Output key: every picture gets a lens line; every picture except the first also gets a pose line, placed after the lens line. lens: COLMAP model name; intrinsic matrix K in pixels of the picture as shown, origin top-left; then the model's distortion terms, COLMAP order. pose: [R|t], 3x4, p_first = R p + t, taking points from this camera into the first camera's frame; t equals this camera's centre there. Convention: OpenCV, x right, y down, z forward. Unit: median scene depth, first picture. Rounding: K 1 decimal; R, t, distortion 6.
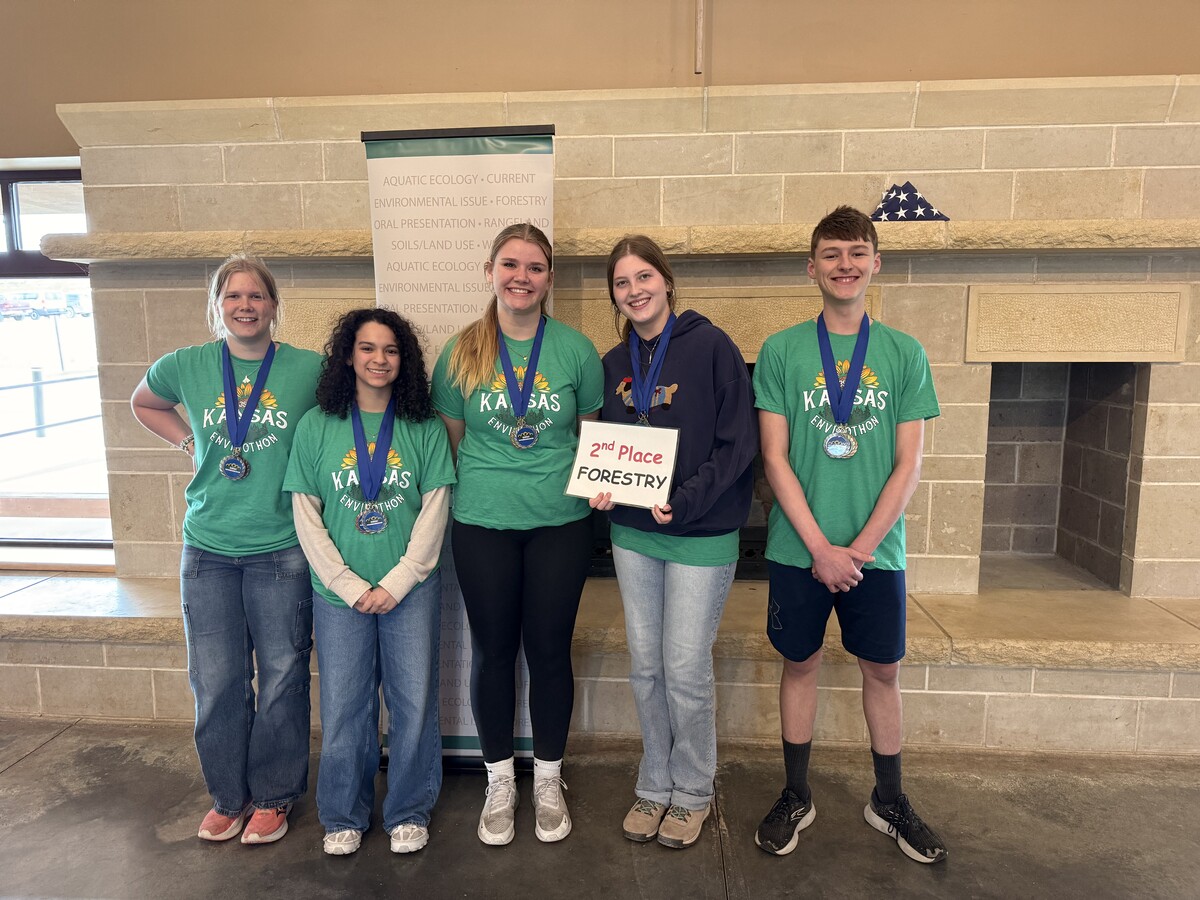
lens RADIAL K [[841.7, 0, 590.9], [0, 841.7, 456.3], [0, 0, 1]] dist [0.012277, -0.024724]
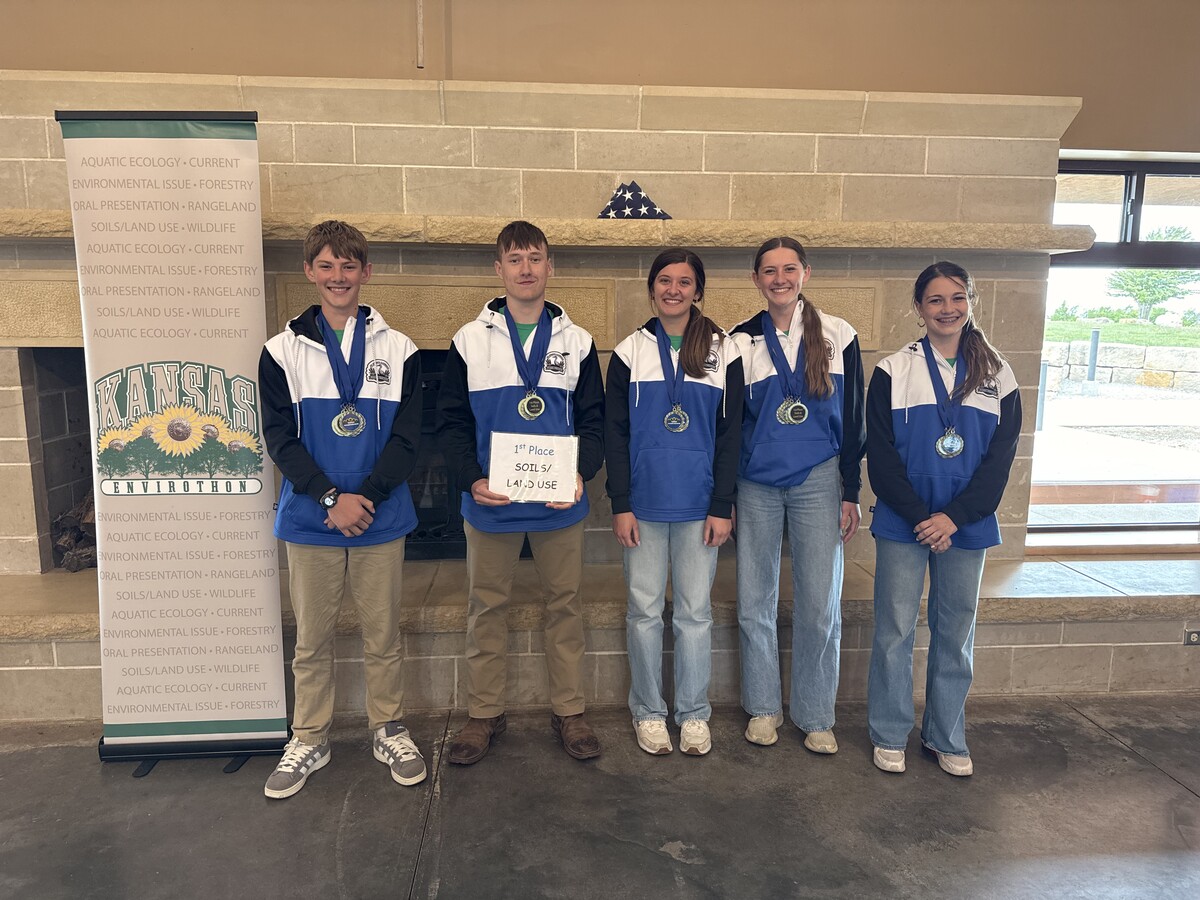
lens RADIAL K [[841.7, 0, 596.2], [0, 841.7, 457.6], [0, 0, 1]] dist [0.012277, -0.024724]
pose [[0.987977, -0.015296, 0.153841, 0.158270], [0.013002, 0.999789, 0.015908, 0.008171], [-0.154052, -0.013716, 0.987967, -0.052827]]
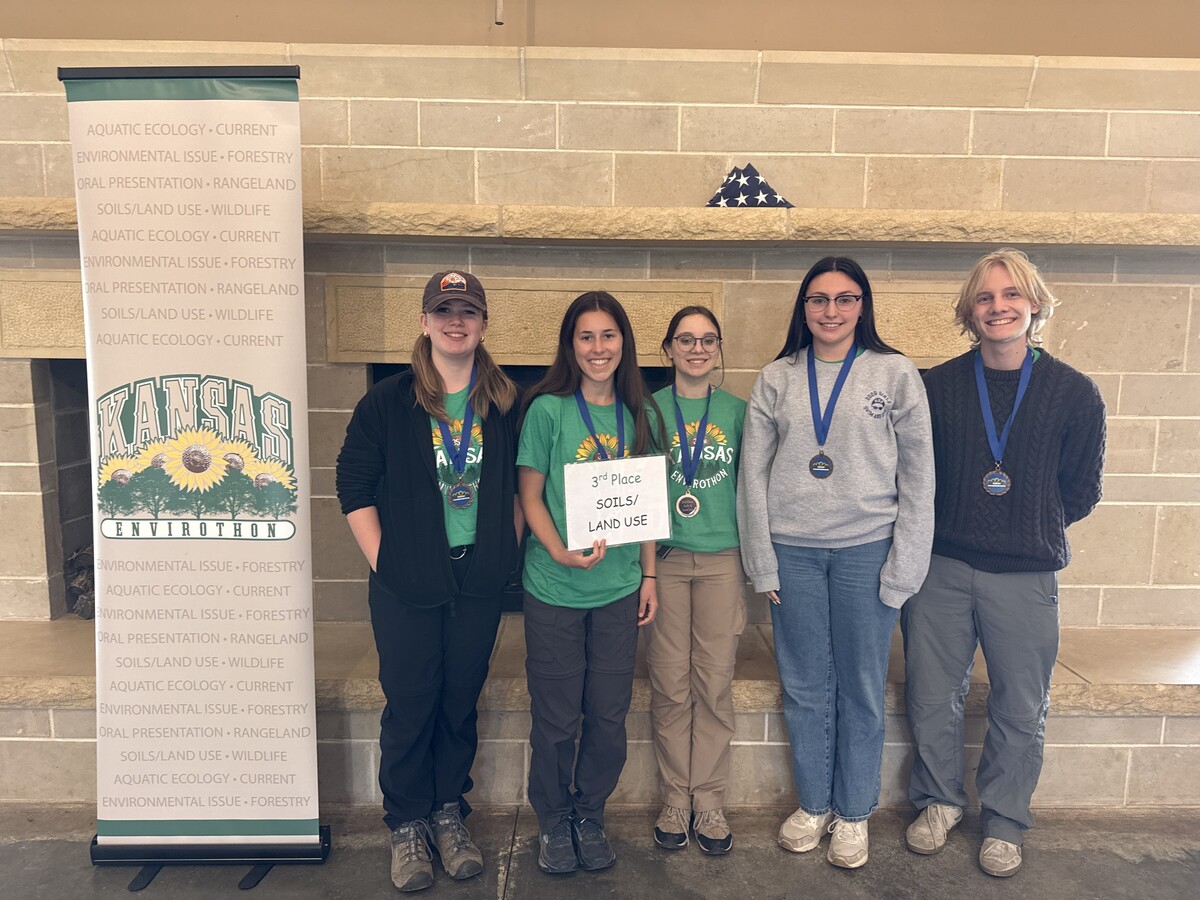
lens RADIAL K [[841.7, 0, 606.2], [0, 841.7, 452.3], [0, 0, 1]] dist [0.012277, -0.024724]
pose [[0.995387, 0.003503, 0.095876, 0.140876], [-0.001815, 0.999842, -0.017691, -0.005870], [-0.095923, 0.017435, 0.995236, 0.135944]]
